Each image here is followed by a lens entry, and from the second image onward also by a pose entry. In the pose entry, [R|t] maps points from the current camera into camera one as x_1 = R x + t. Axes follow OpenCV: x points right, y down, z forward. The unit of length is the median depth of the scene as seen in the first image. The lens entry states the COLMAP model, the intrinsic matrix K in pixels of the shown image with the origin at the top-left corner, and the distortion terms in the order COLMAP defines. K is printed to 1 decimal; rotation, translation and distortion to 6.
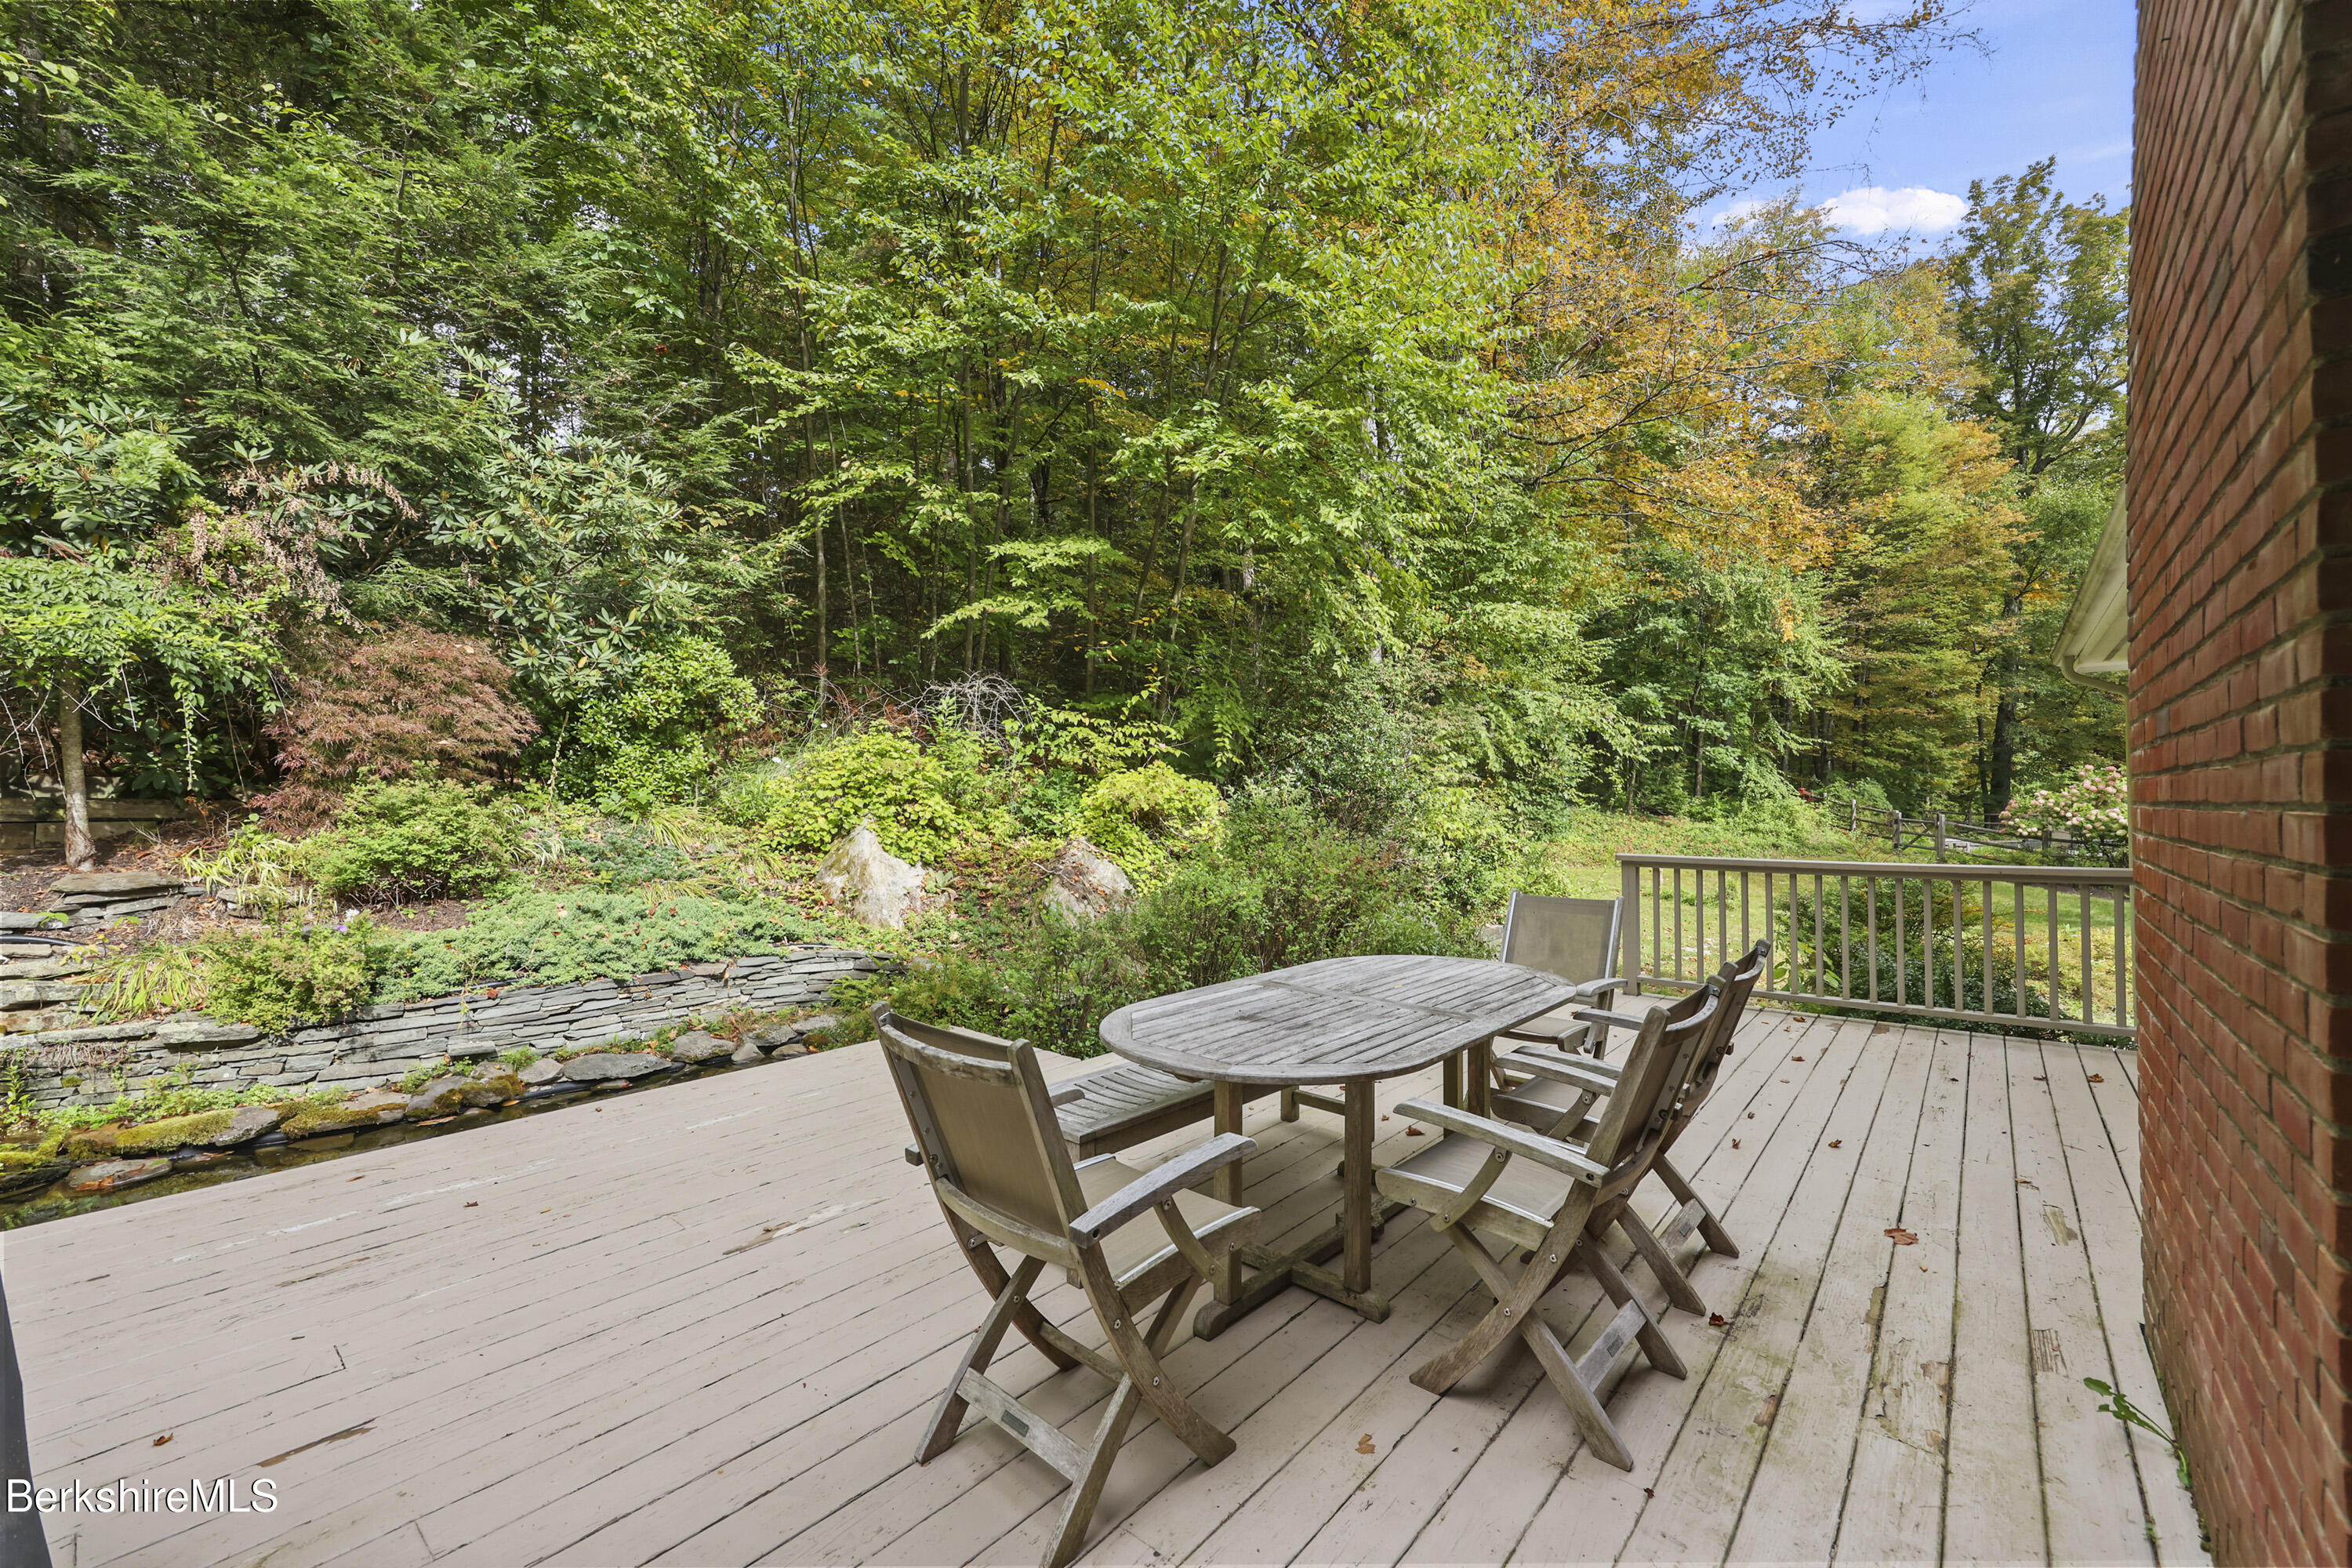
lens RADIAL K [[944.7, 0, 1186.2], [0, 944.7, 795.3], [0, 0, 1]] dist [-0.003024, 0.000480]
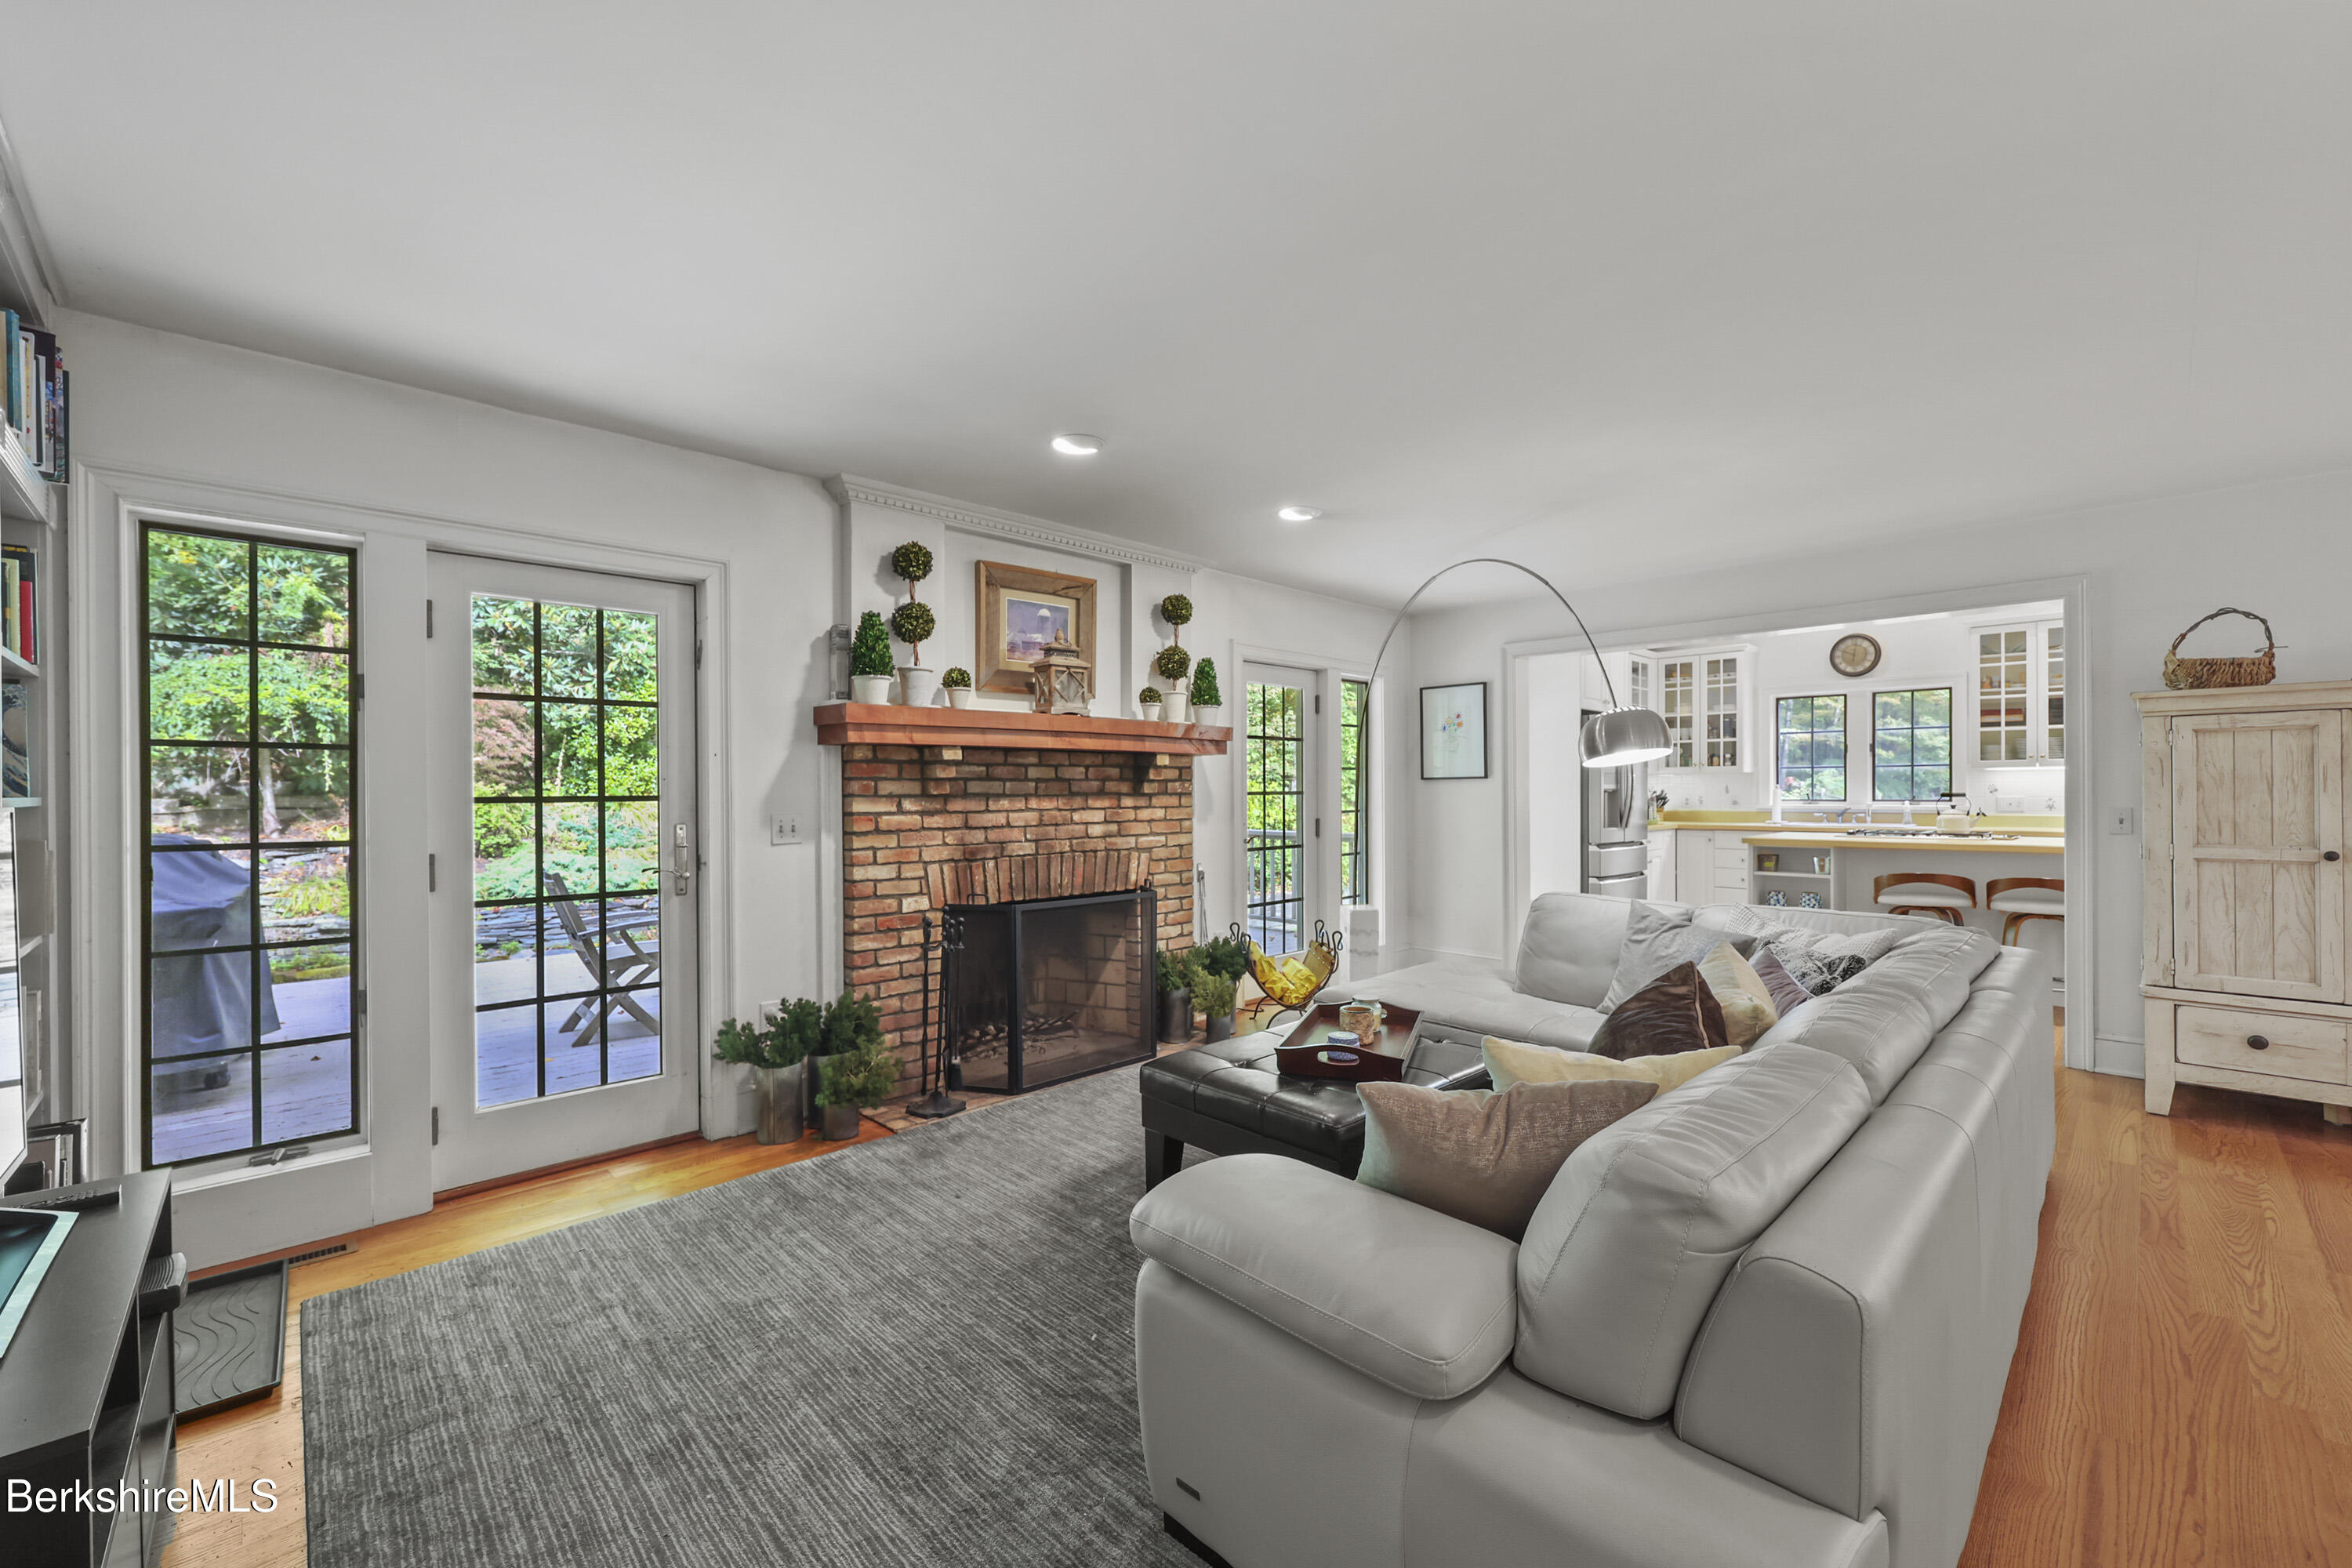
lens RADIAL K [[944.7, 0, 1180.6], [0, 944.7, 799.3], [0, 0, 1]] dist [-0.003024, 0.000480]
pose [[0.996482, -0.010500, -0.083148, 0.490370], [0.011747, 0.999825, 0.014529, 0.001697], [0.082981, -0.015455, 0.996431, -0.452134]]
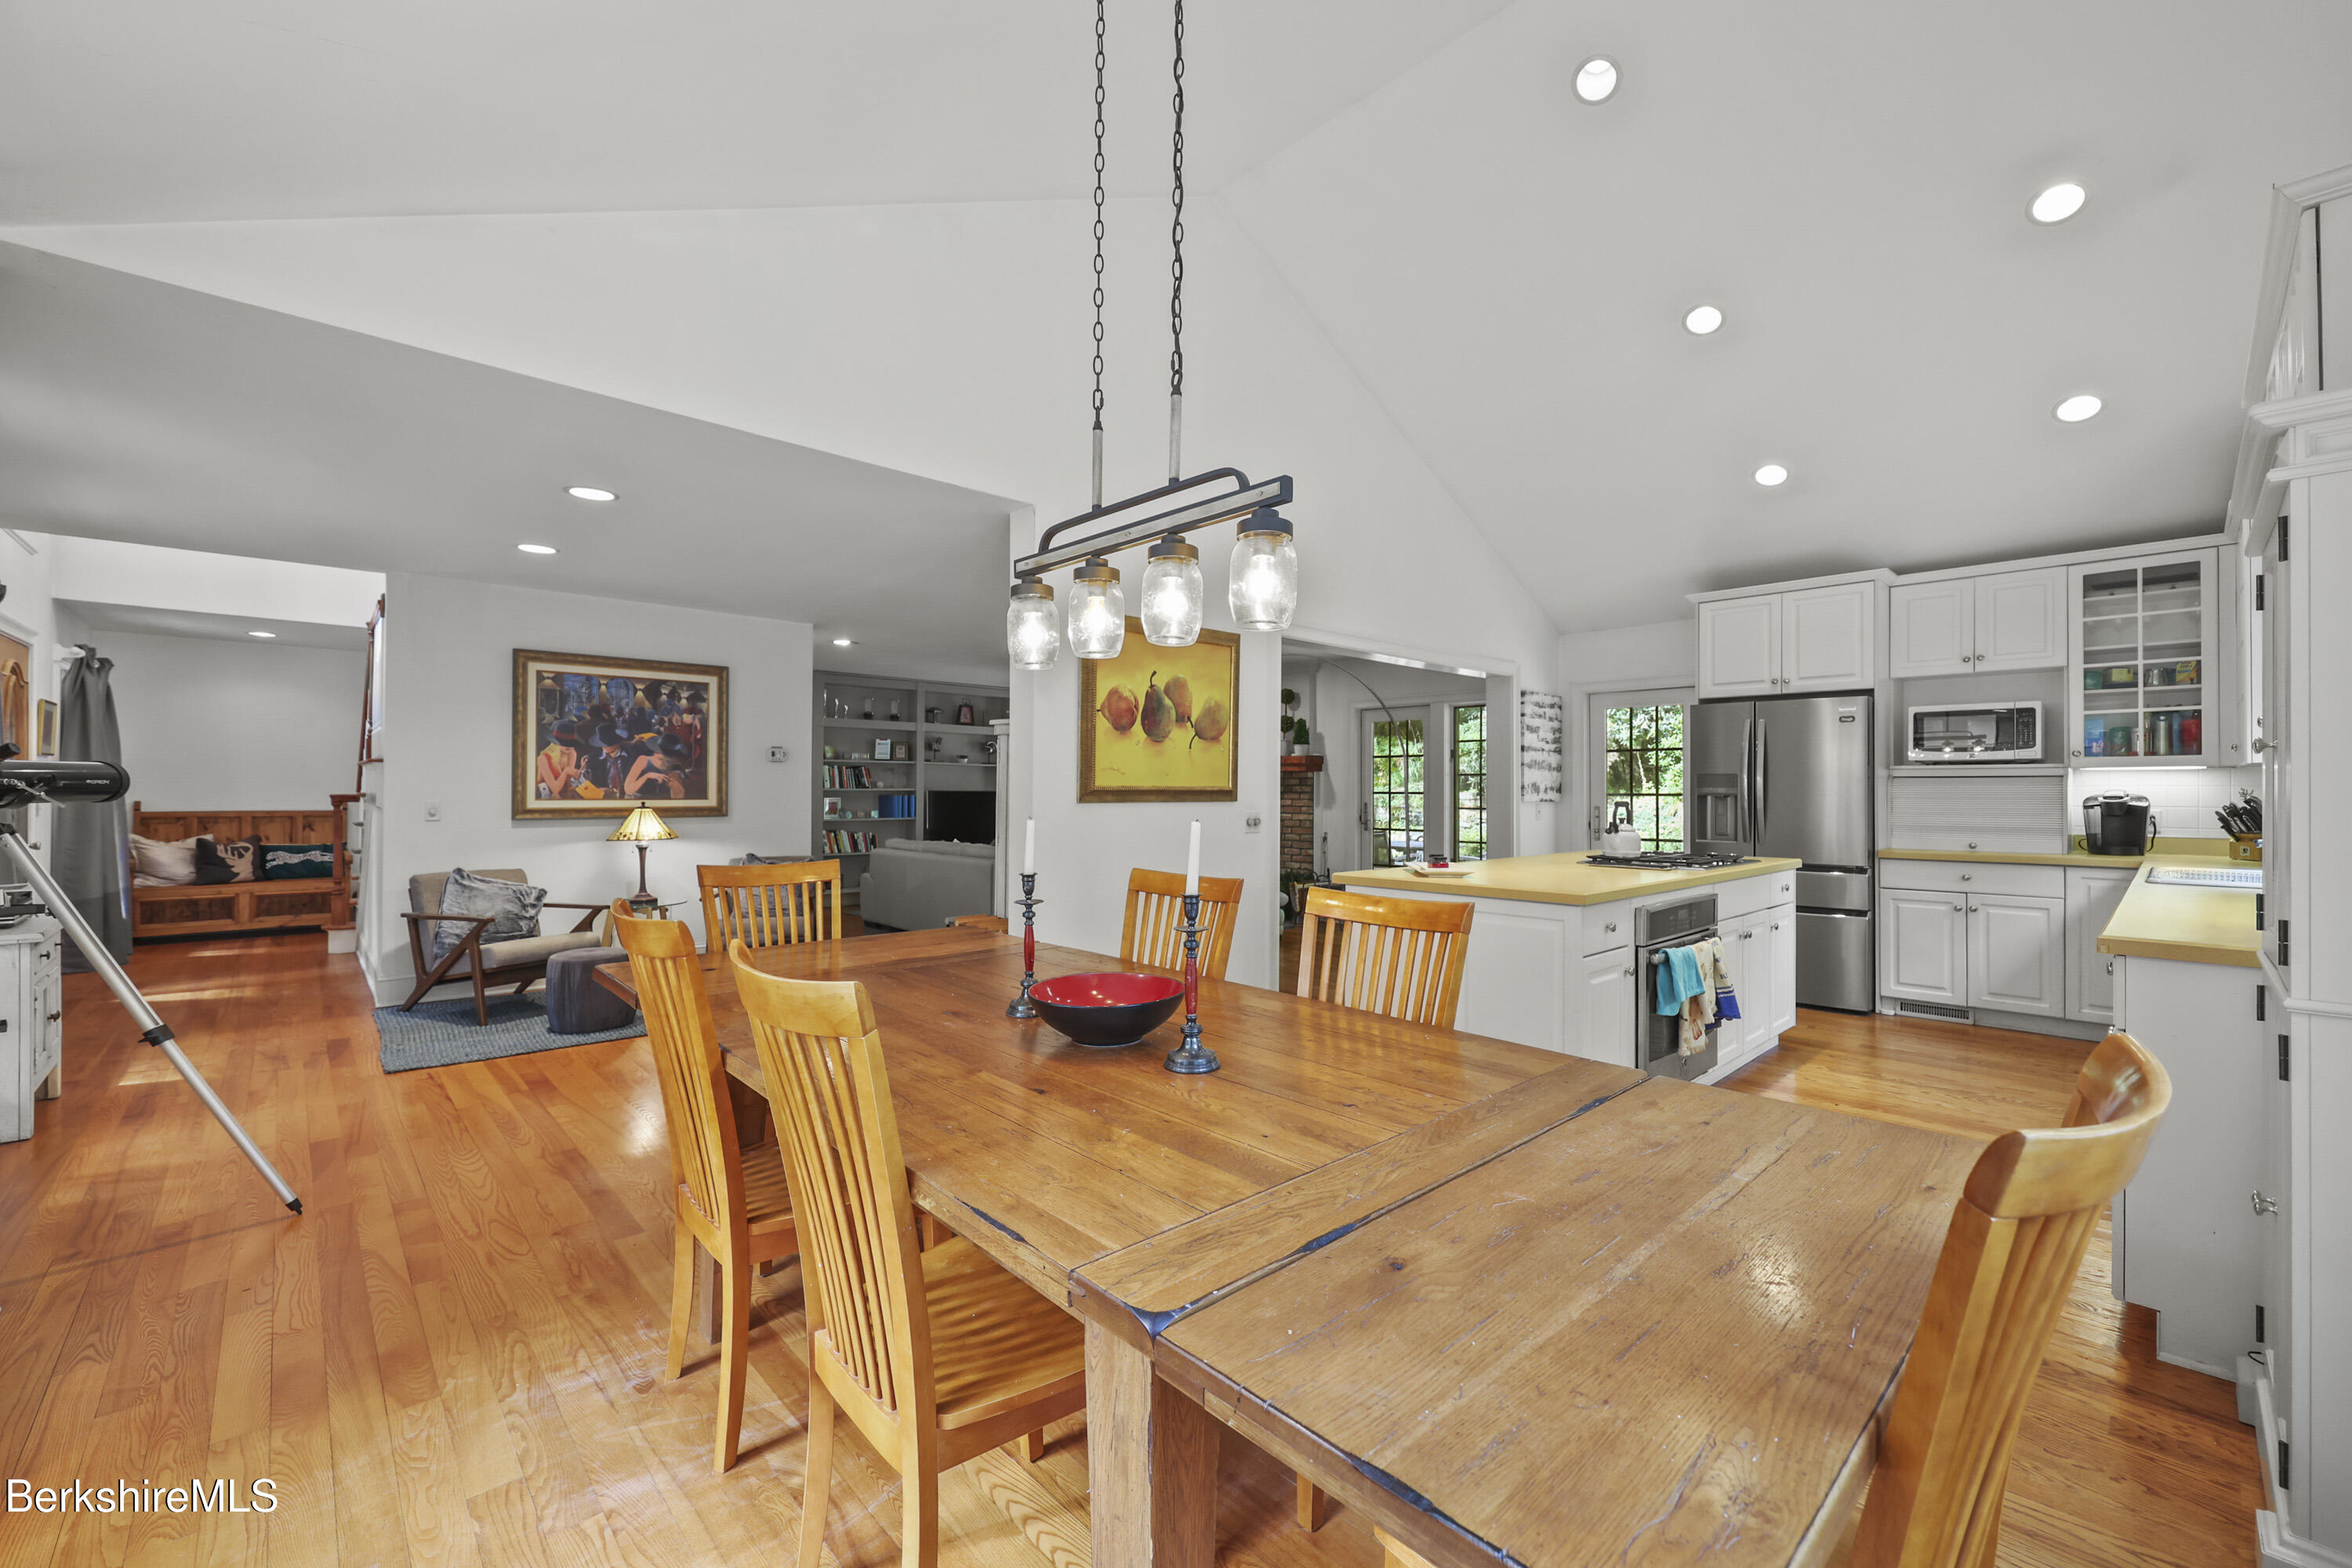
lens RADIAL K [[944.7, 0, 1178.0], [0, 944.7, 782.2], [0, 0, 1]] dist [-0.003024, 0.000480]
pose [[-0.096379, -0.013372, -0.995255, 1.845673], [0.001509, 0.999907, -0.013581, 0.012602], [0.995344, -0.002811, -0.096350, 0.255849]]
